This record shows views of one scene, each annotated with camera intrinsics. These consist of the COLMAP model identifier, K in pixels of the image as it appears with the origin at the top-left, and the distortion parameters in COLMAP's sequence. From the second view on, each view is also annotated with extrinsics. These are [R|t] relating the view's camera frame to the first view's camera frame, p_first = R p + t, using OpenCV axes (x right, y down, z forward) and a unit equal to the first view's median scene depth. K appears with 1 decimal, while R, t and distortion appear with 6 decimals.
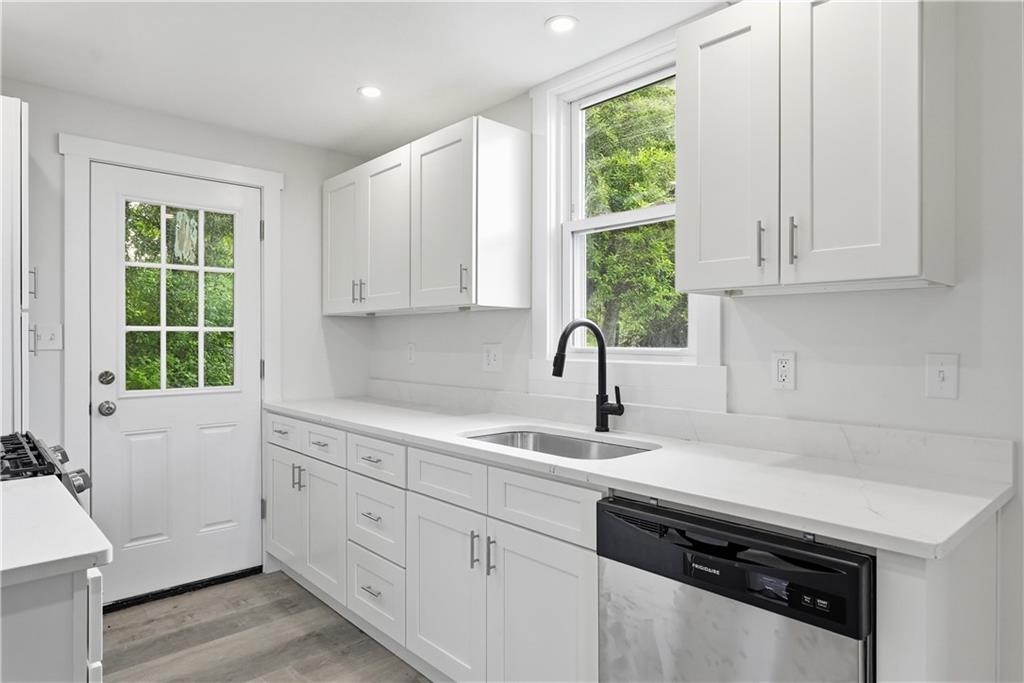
lens RADIAL K [[607.7, 0, 515.7], [0, 607.7, 338.4], [0, 0, 1]] dist [-0.007349, 0.000809]
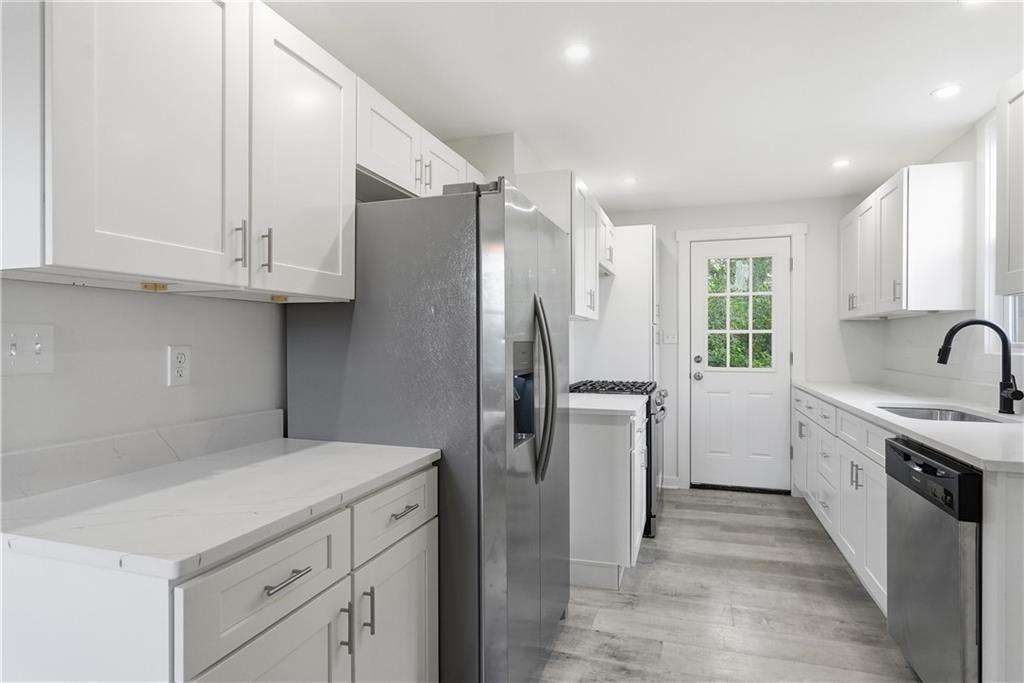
lens RADIAL K [[562.8, 0, 513.7], [0, 562.8, 339.9], [0, 0, 1]] dist [-0.004953, 0.000788]
pose [[0.486217, -0.001950, -0.873836, 0.518497], [-0.000331, 0.999997, -0.002415, 0.011208], [0.873838, 0.001464, 0.486215, -0.296899]]
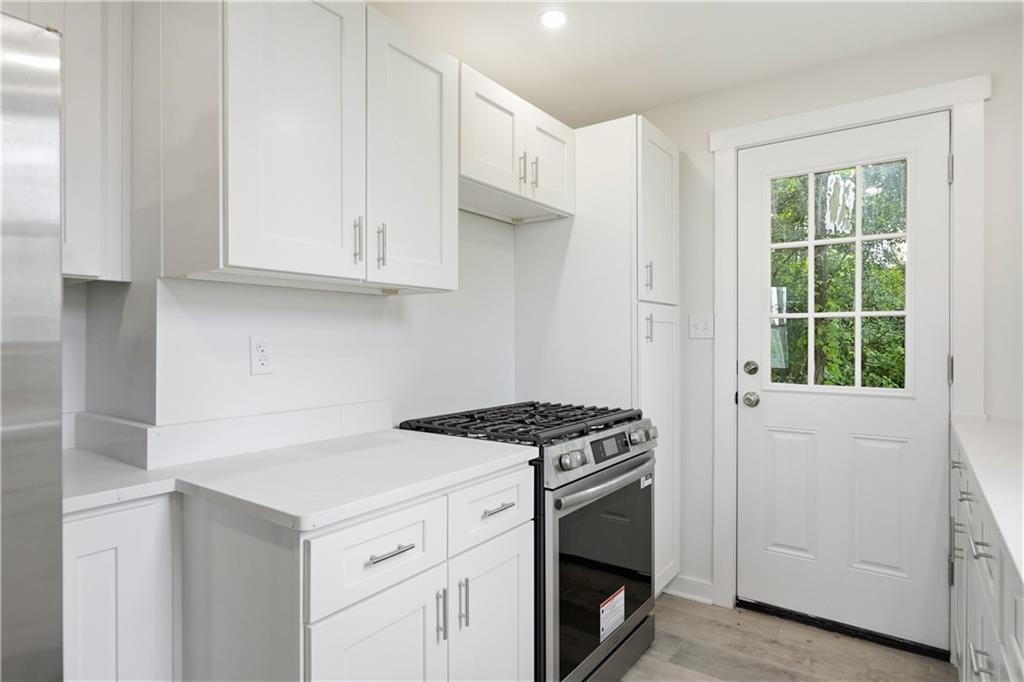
lens RADIAL K [[562.8, 0, 514.0], [0, 562.8, 335.4], [0, 0, 1]] dist [-0.004953, 0.000788]
pose [[0.199543, 0.000257, -0.979889, 0.128445], [0.000567, 1.000000, 0.000378, 0.012749], [0.979889, -0.000631, 0.199542, 0.437924]]
